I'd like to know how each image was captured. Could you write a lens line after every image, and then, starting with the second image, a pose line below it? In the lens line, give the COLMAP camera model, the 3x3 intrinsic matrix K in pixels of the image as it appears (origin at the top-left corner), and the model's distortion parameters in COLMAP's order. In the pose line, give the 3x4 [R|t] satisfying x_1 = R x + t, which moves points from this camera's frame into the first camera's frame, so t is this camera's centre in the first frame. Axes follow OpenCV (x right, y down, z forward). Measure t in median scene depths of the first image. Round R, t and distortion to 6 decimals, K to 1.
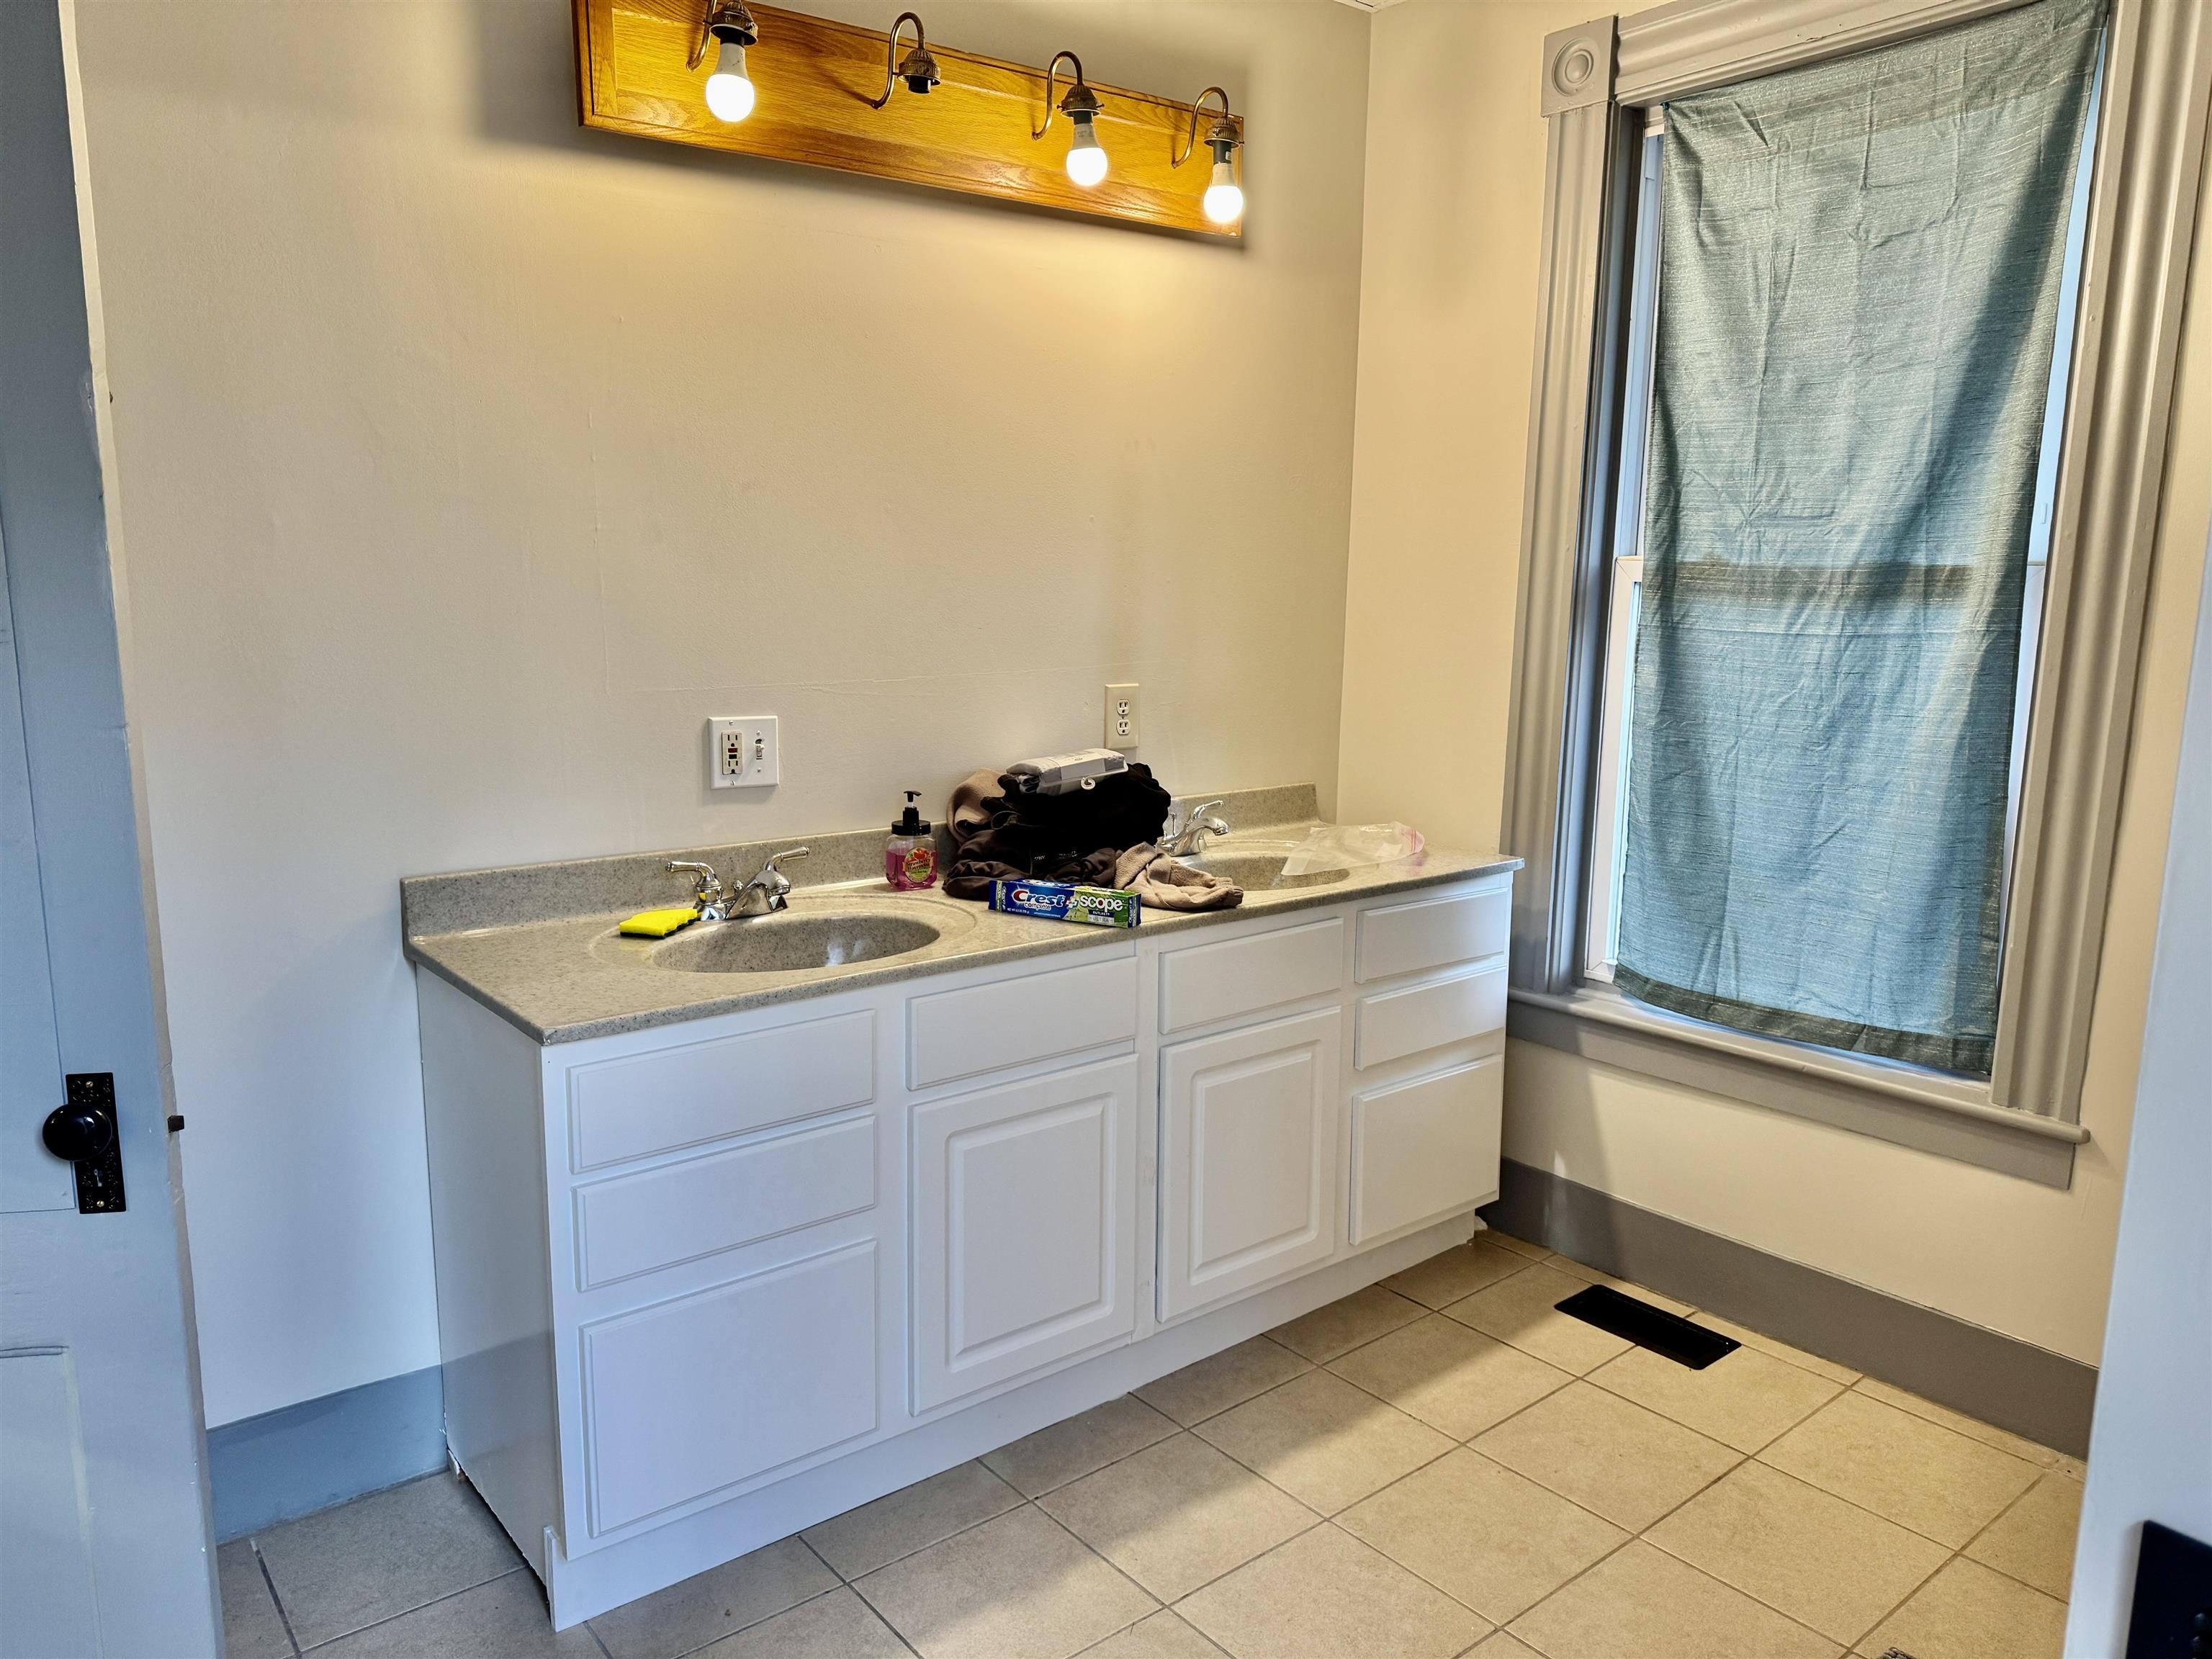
lens RADIAL K [[1528.4, 0, 1102.7], [0, 1528.4, 834.4], [0, 0, 1]] dist [-0.029659, 0.002541]
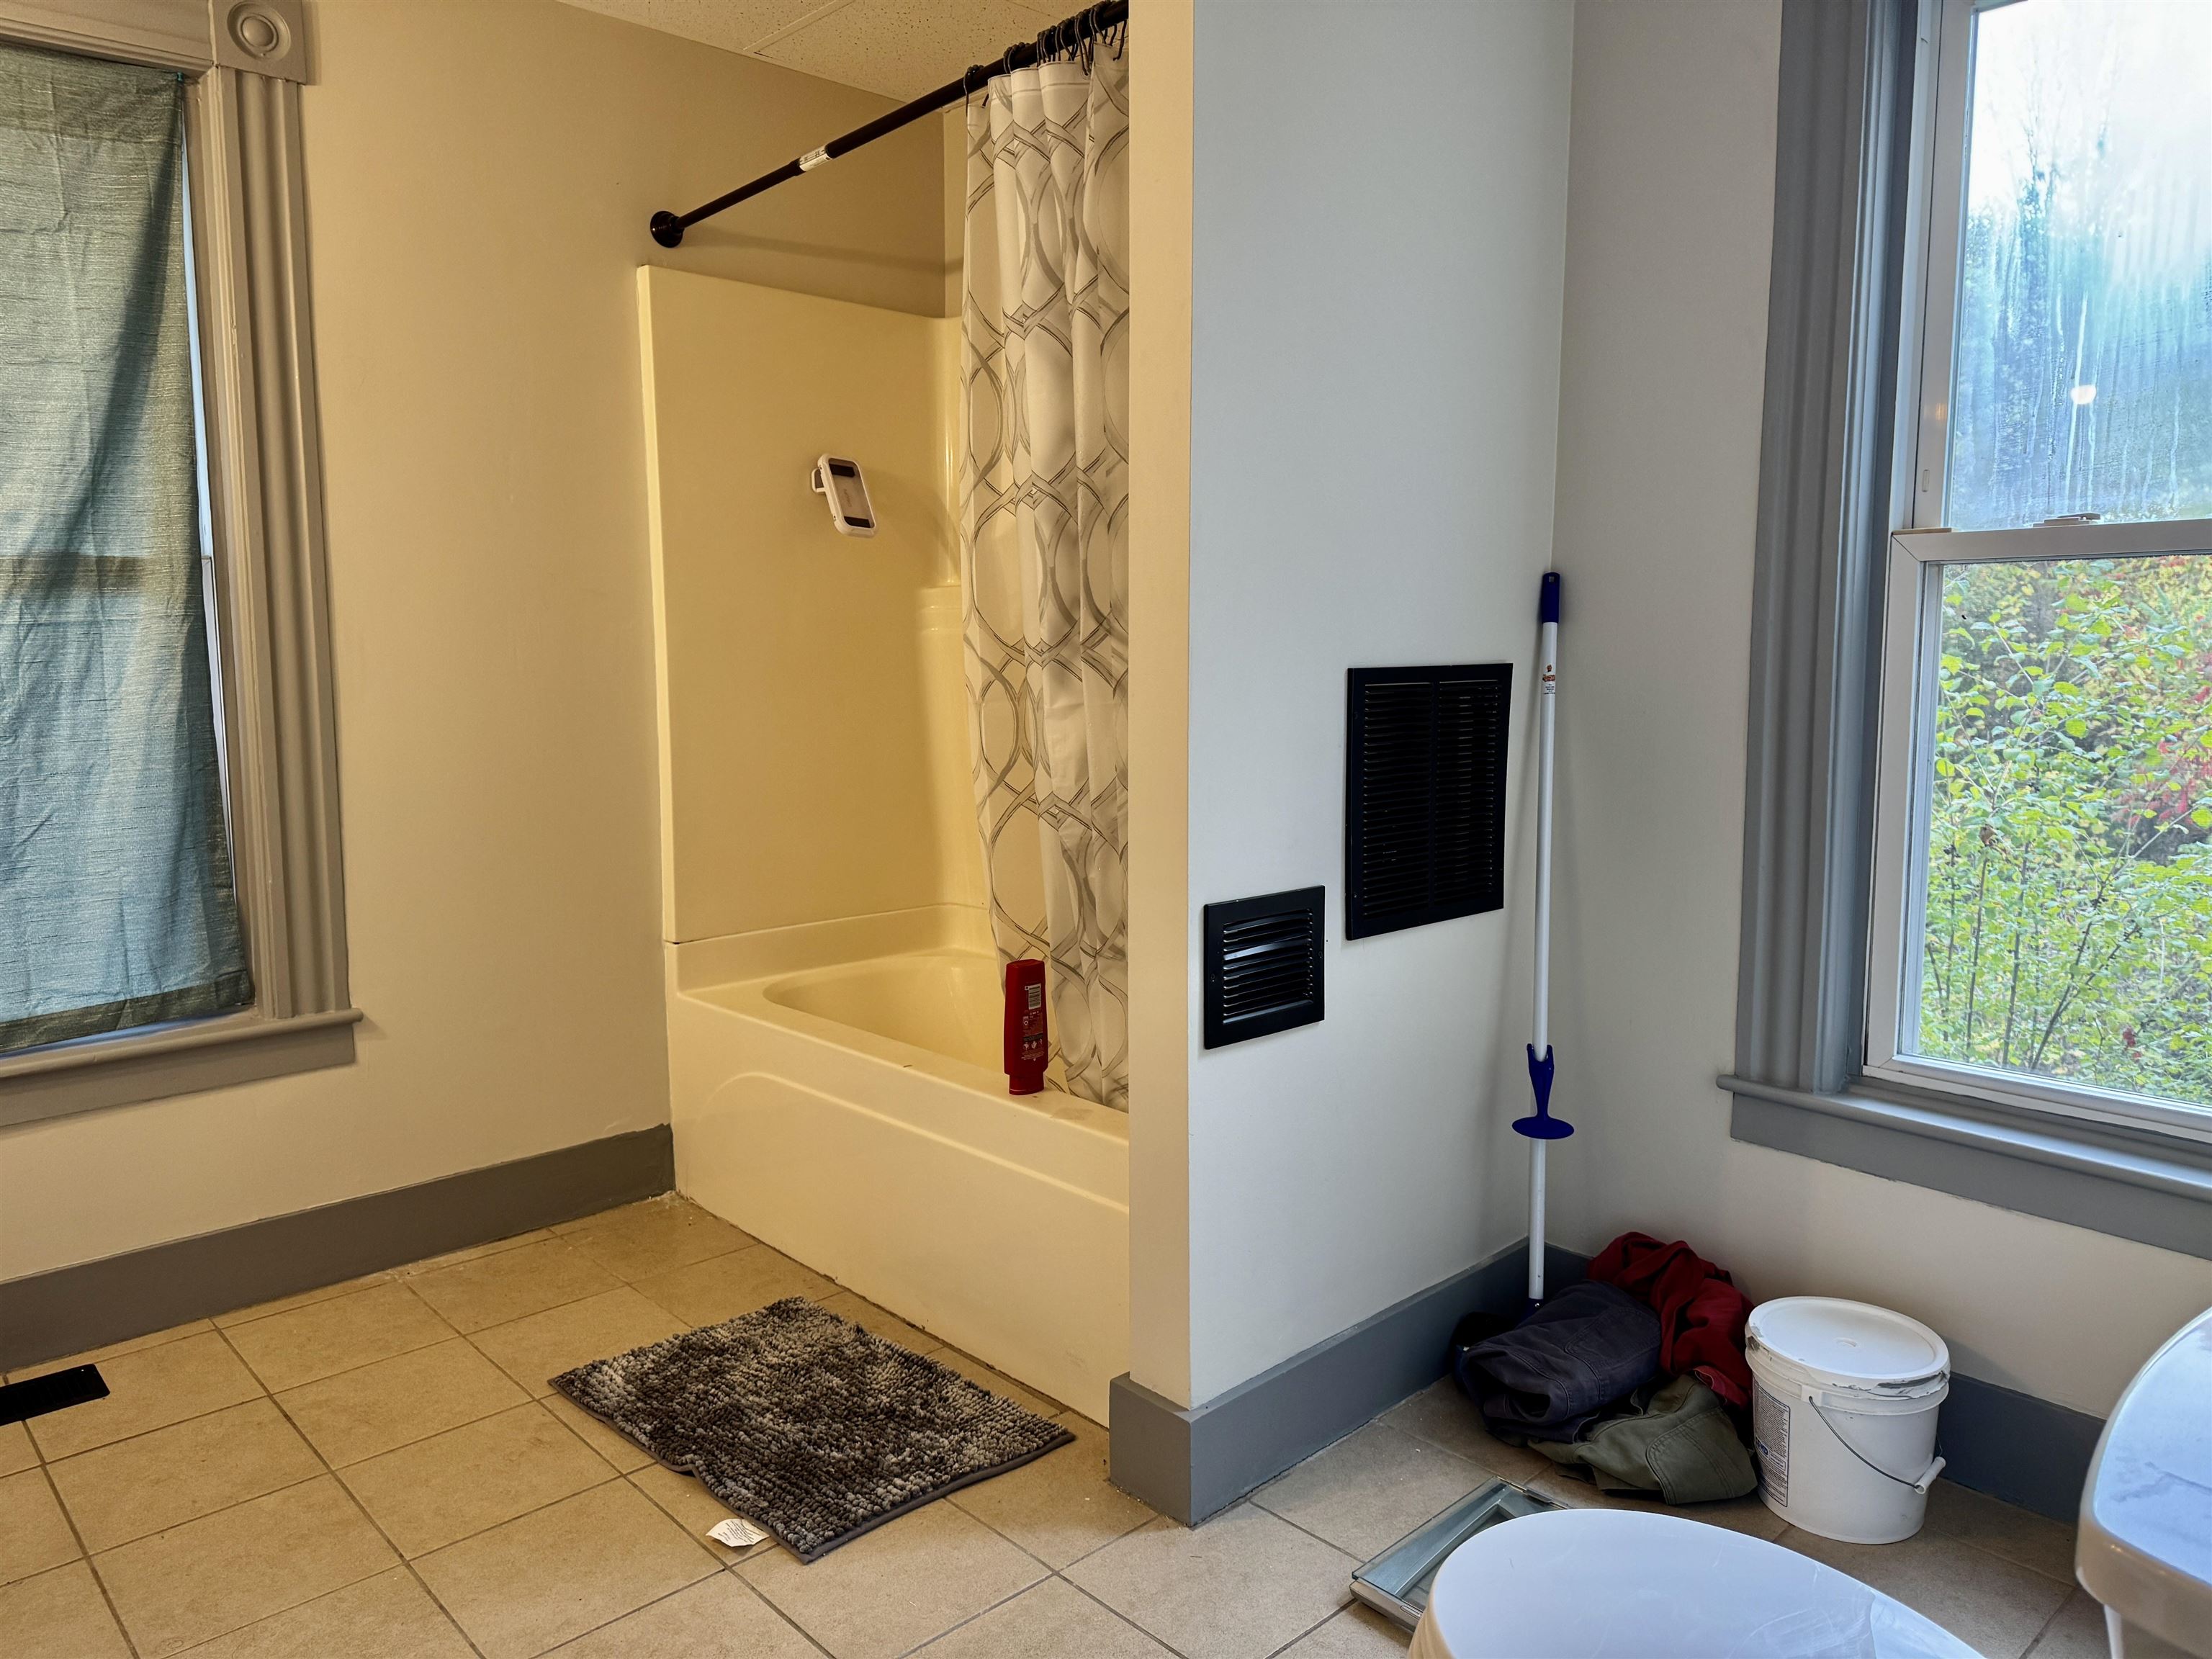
lens RADIAL K [[1561.3, 0, 1106.0], [0, 1561.3, 840.3], [0, 0, 1]] dist [0.042850, -0.075900]
pose [[-0.118367, -0.122608, 0.985371, -0.633376], [0.166291, 0.975886, 0.141403, -0.021203], [-0.978947, 0.180596, -0.095125, 0.442112]]
